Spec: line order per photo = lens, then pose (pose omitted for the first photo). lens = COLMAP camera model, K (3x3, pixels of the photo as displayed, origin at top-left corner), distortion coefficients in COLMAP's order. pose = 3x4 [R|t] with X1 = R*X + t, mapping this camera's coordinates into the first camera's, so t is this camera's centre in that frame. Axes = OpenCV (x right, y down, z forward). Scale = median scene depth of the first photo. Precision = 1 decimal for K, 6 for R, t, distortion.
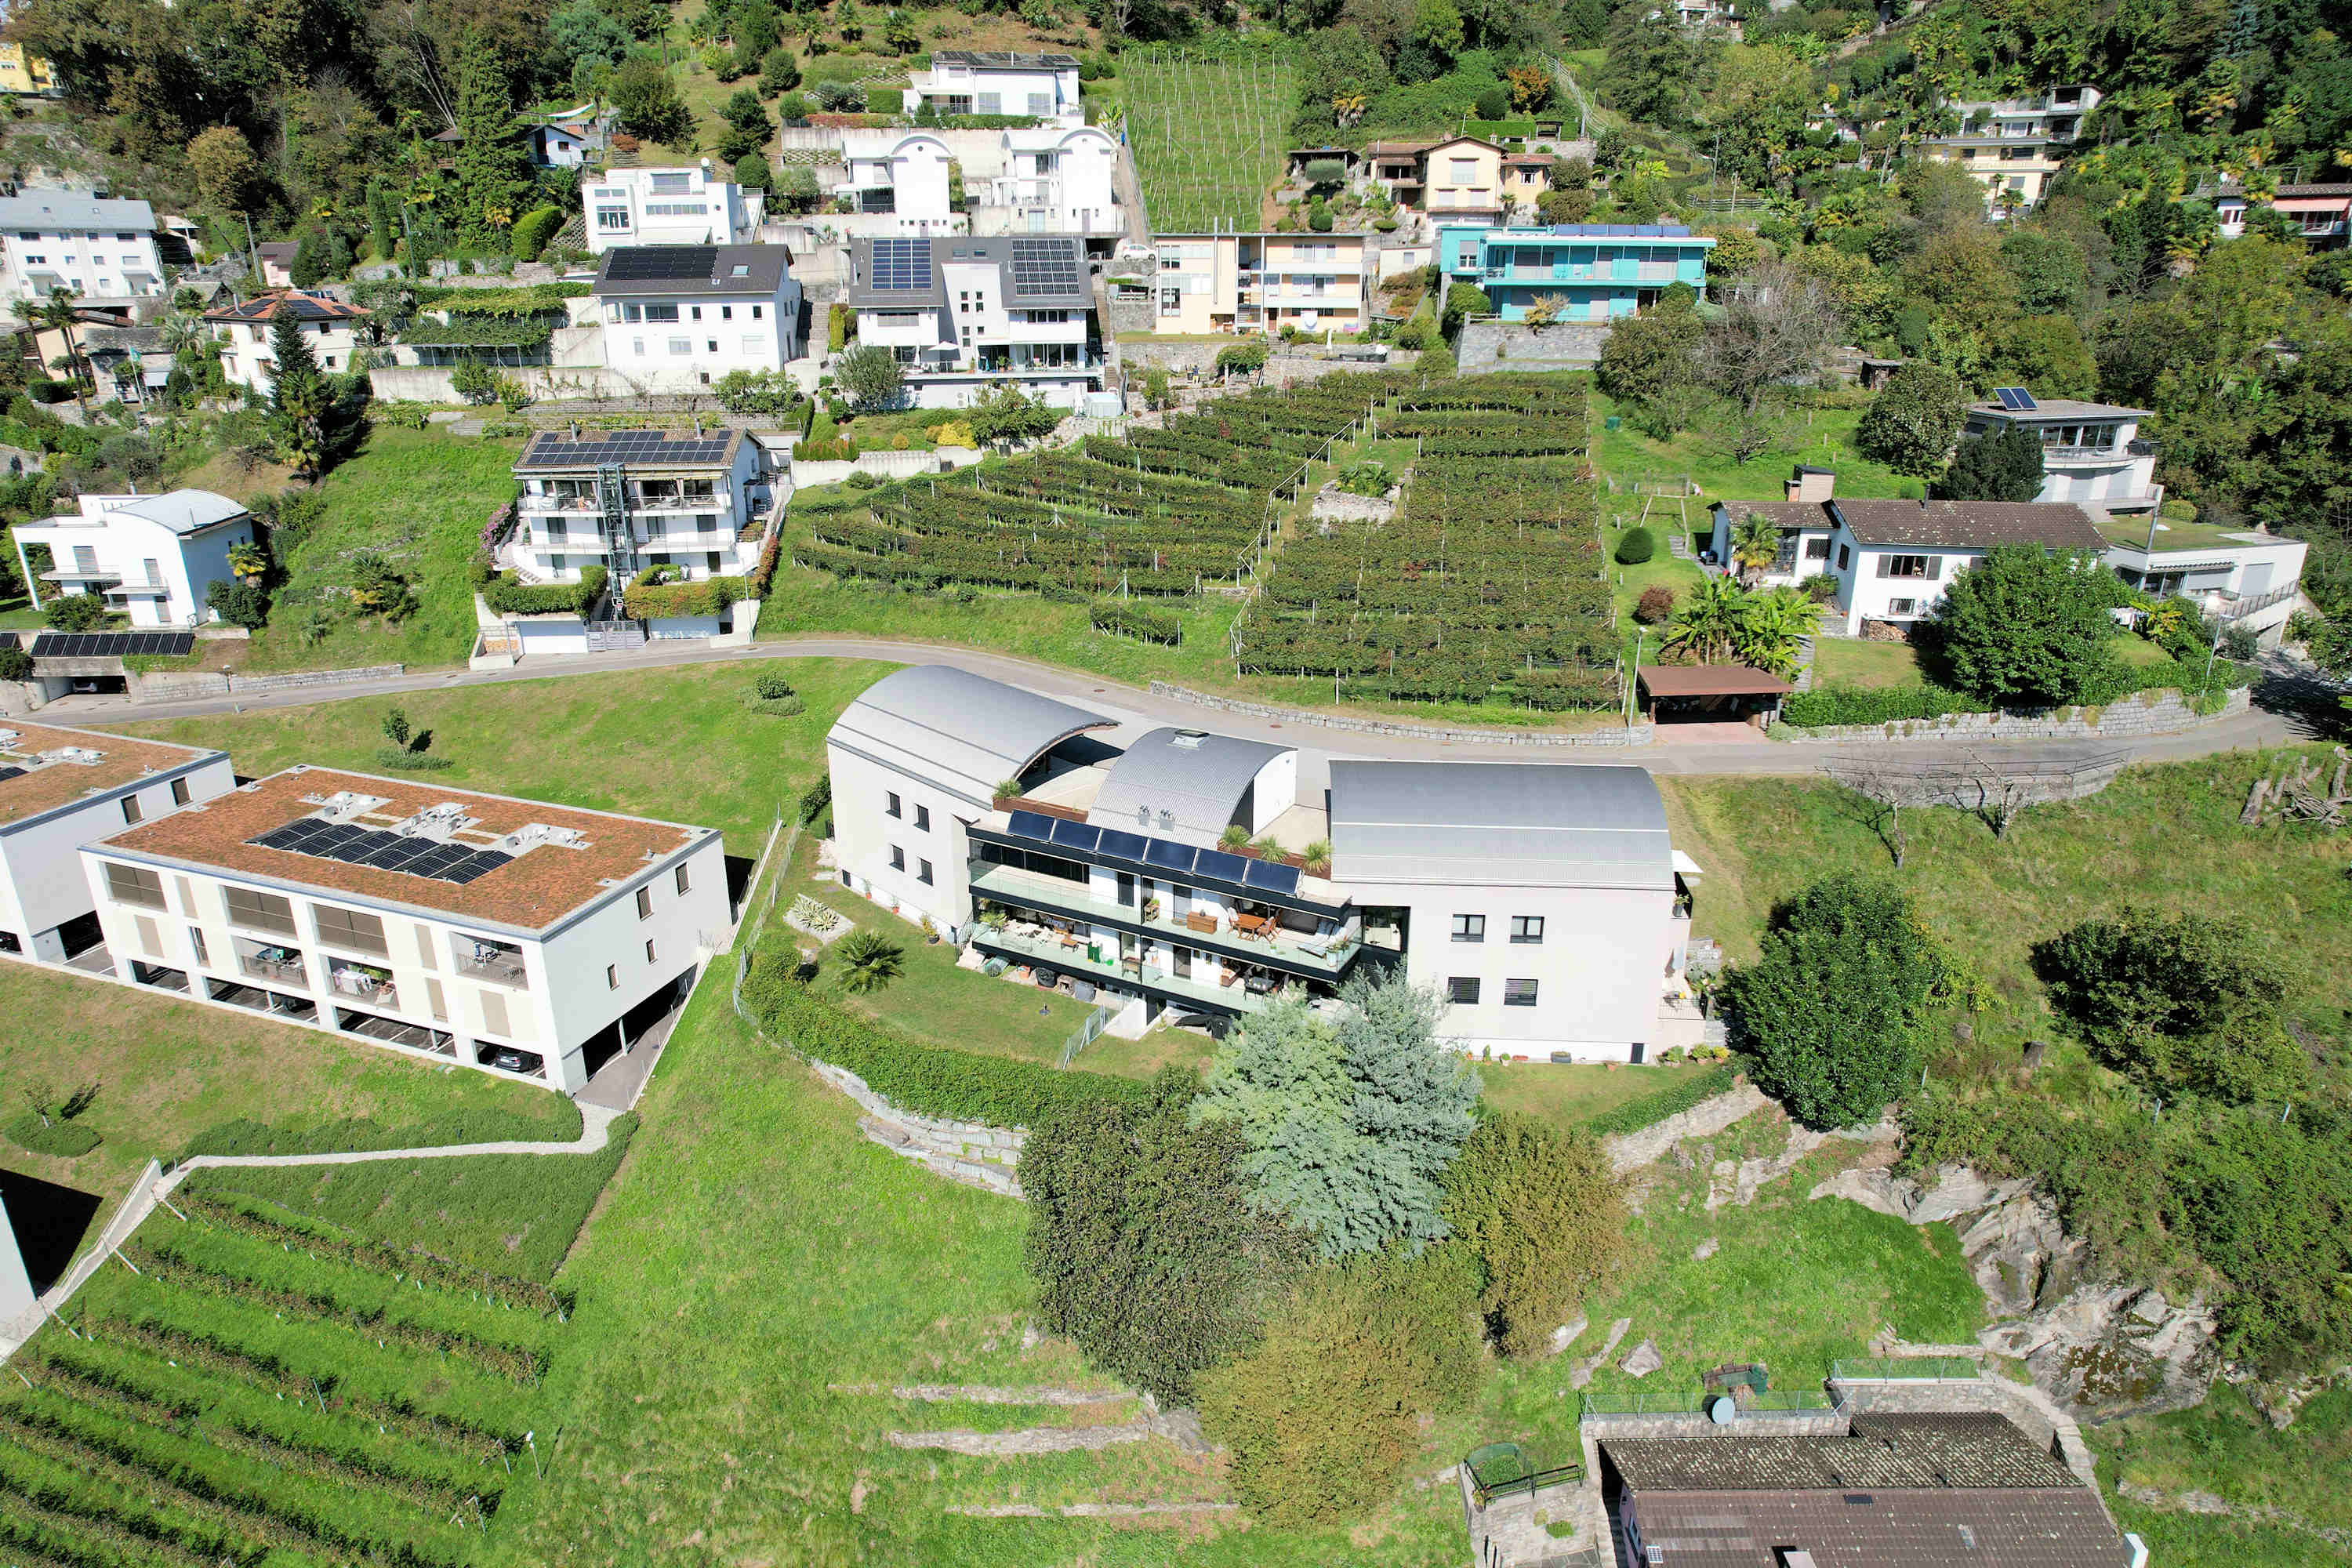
lens RADIAL K [[1501.2, 0, 1176.0], [0, 1501.2, 784.0], [0, 0, 1]] dist [-0.092288, 0.080663]
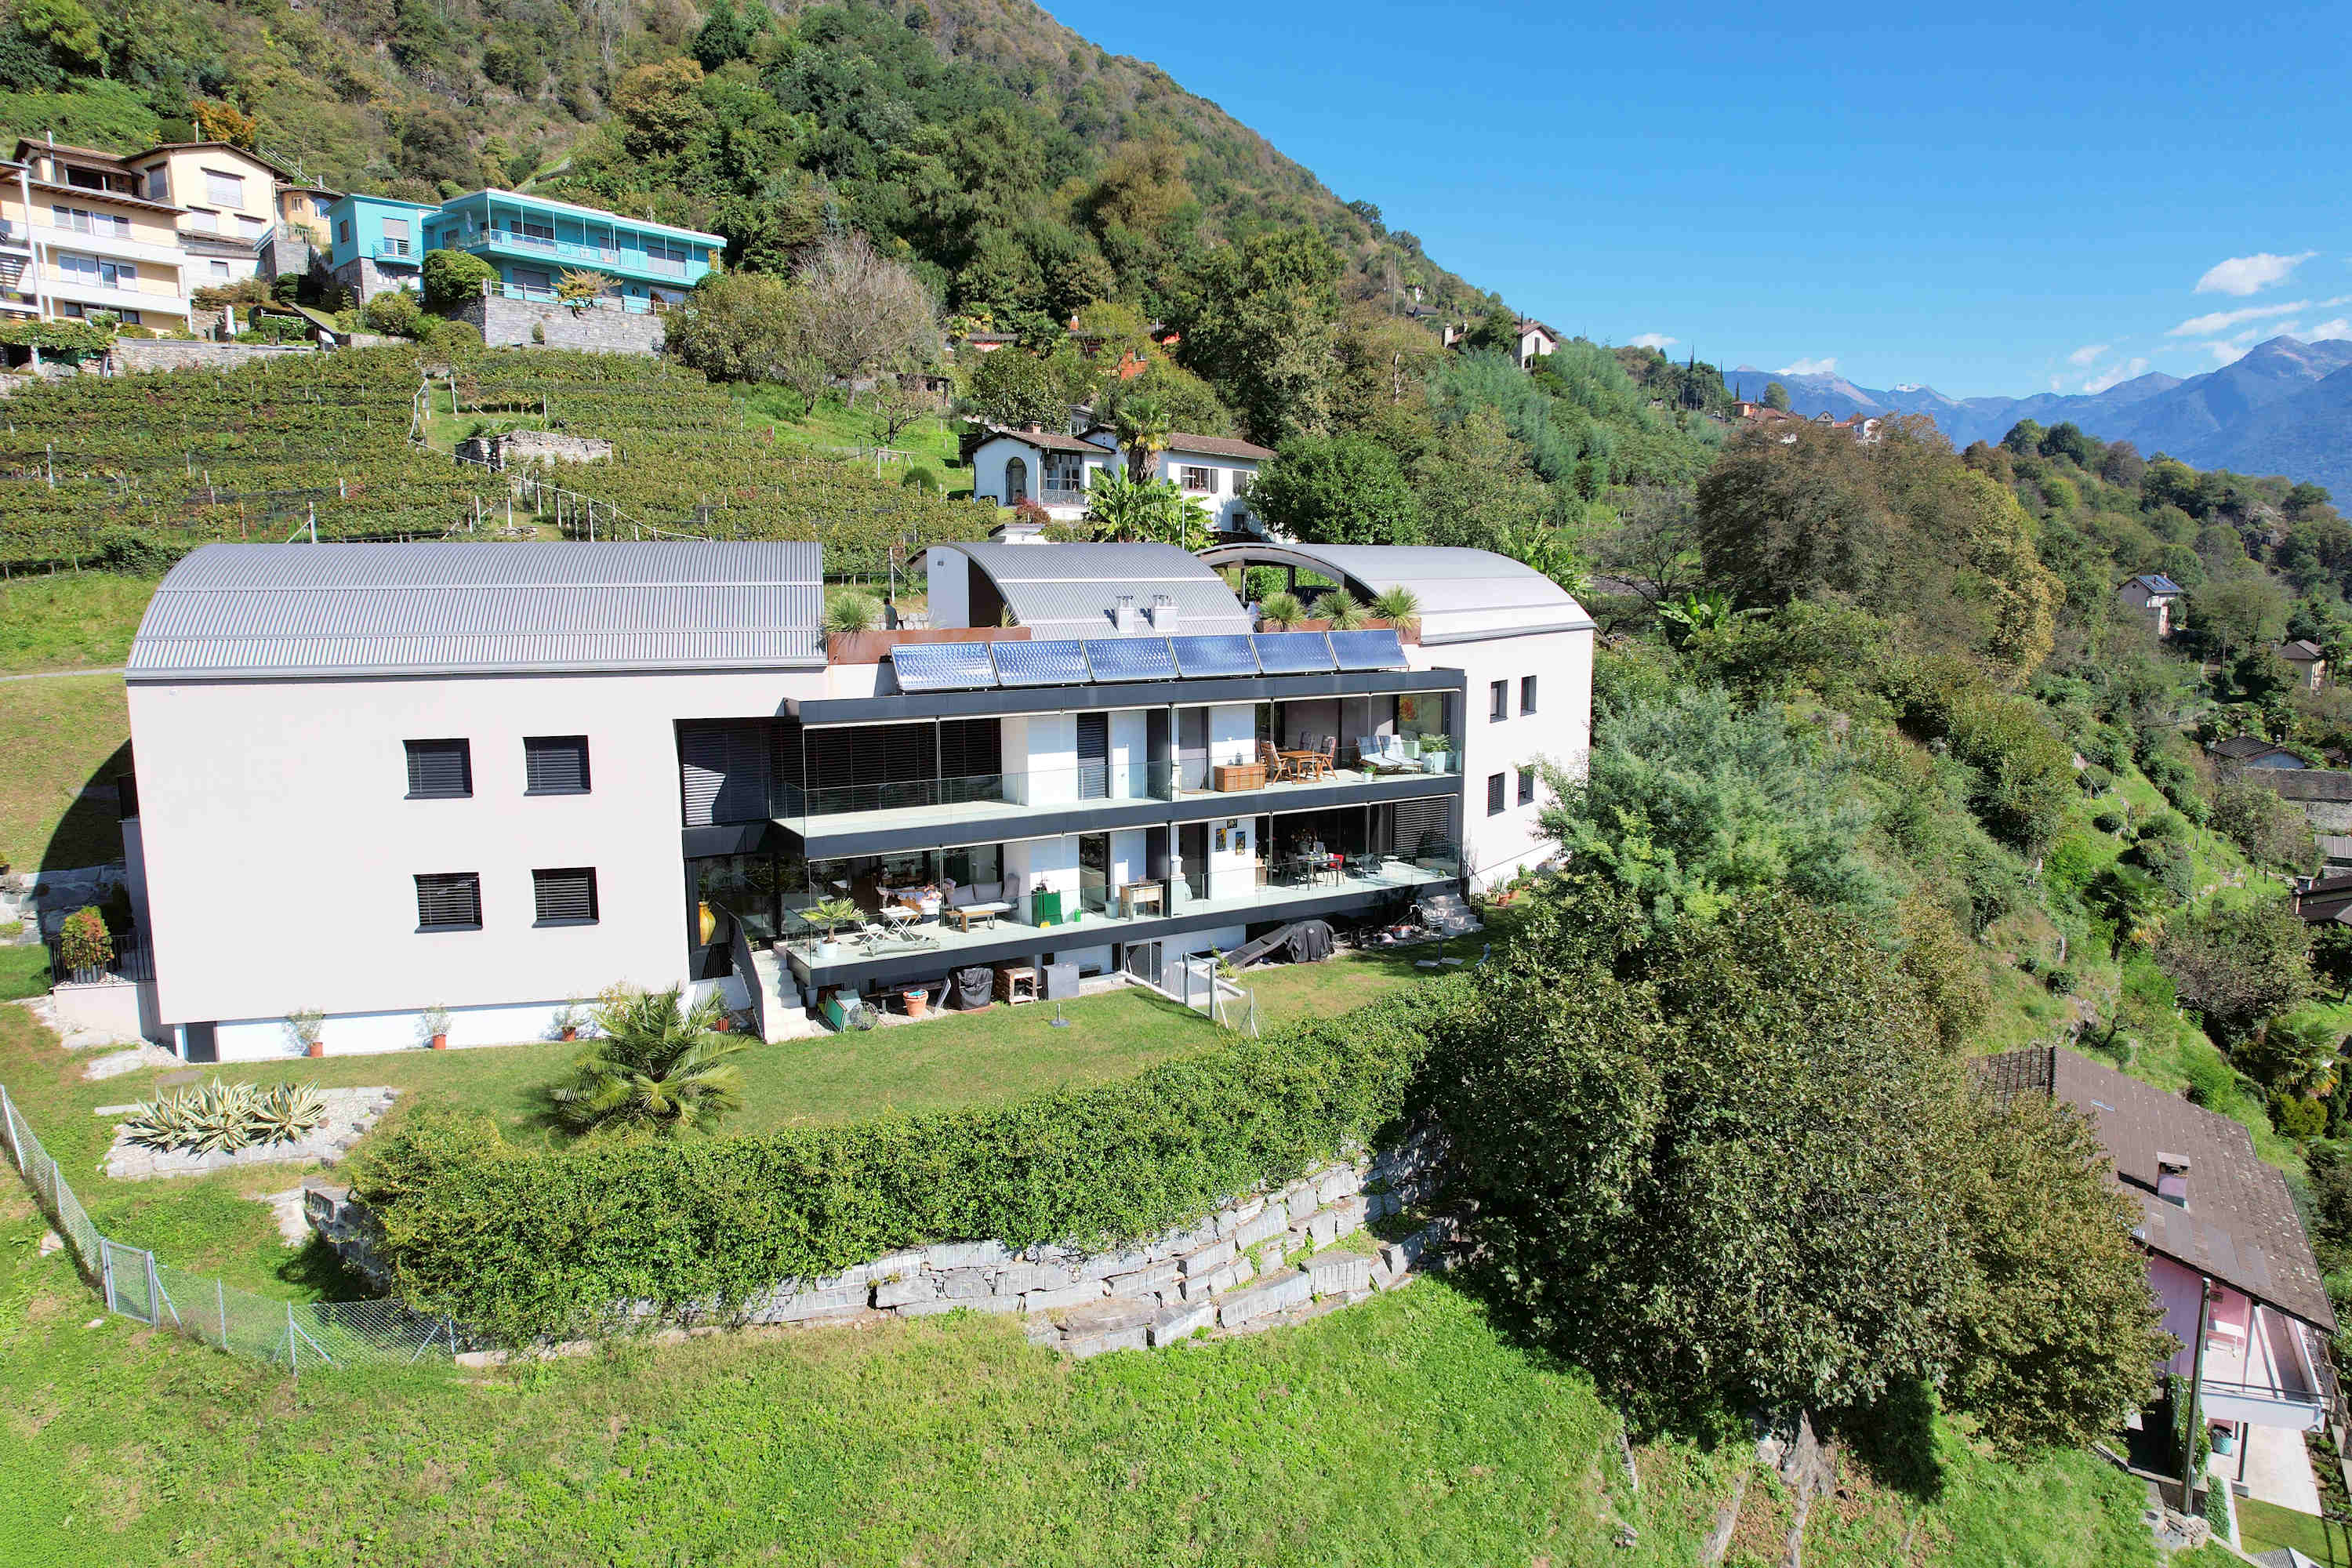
lens RADIAL K [[1501.2, 0, 1176.0], [0, 1501.2, 784.0], [0, 0, 1]] dist [-0.092288, 0.080663]
pose [[0.513801, -0.120112, 0.849459, -0.336184], [0.303178, 0.951683, -0.048813, 0.078795], [-0.802553, 0.282618, 0.525391, 0.477918]]
